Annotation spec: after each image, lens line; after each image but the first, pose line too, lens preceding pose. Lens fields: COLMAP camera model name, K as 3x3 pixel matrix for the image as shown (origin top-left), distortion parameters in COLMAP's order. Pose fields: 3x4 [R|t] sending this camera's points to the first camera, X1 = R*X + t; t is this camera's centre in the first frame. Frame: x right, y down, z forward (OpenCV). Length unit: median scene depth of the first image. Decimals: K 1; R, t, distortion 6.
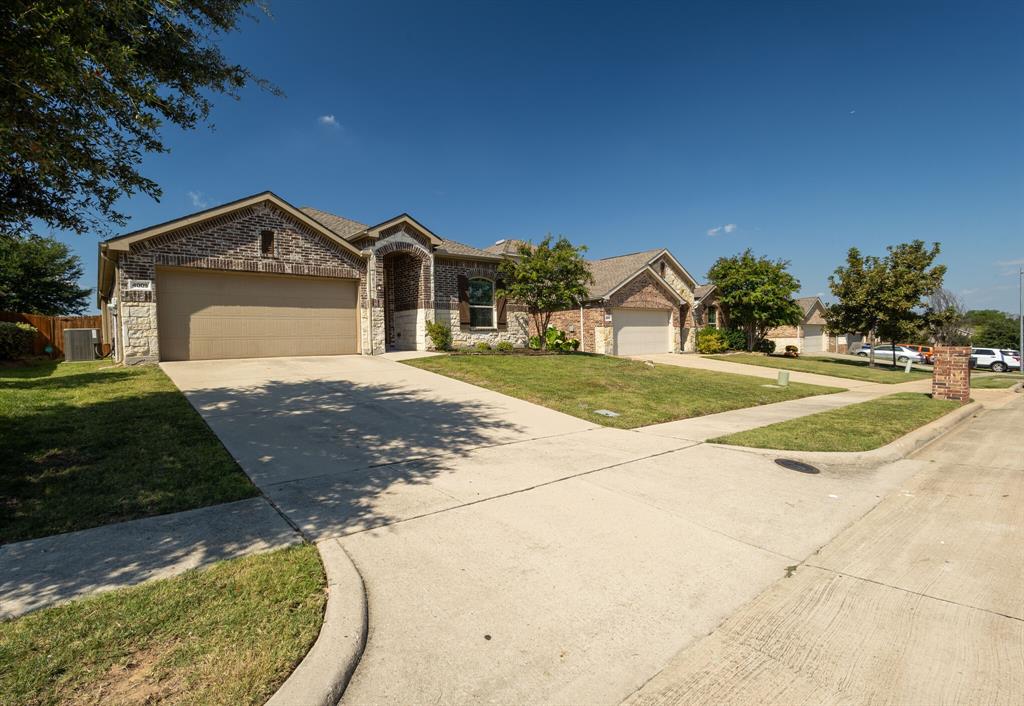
lens RADIAL K [[475.3, 0, 514.5], [0, 475.3, 356.1], [0, 0, 1]] dist [0.021164, 0.000068]
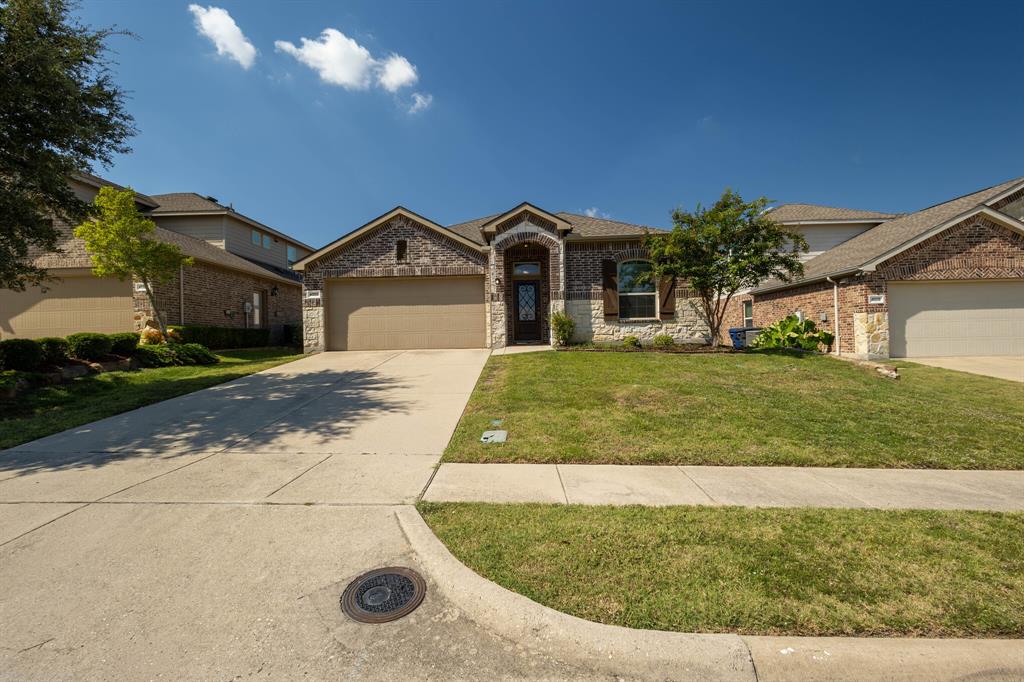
lens RADIAL K [[472.6, 0, 504.9], [0, 472.6, 338.5], [0, 0, 1]] dist [0.014357, -0.002827]
pose [[0.752376, 0.003031, -0.658727, 0.348308], [-0.018495, 0.999692, -0.016525, -0.008109], [0.658474, 0.024616, 0.752200, 0.248480]]
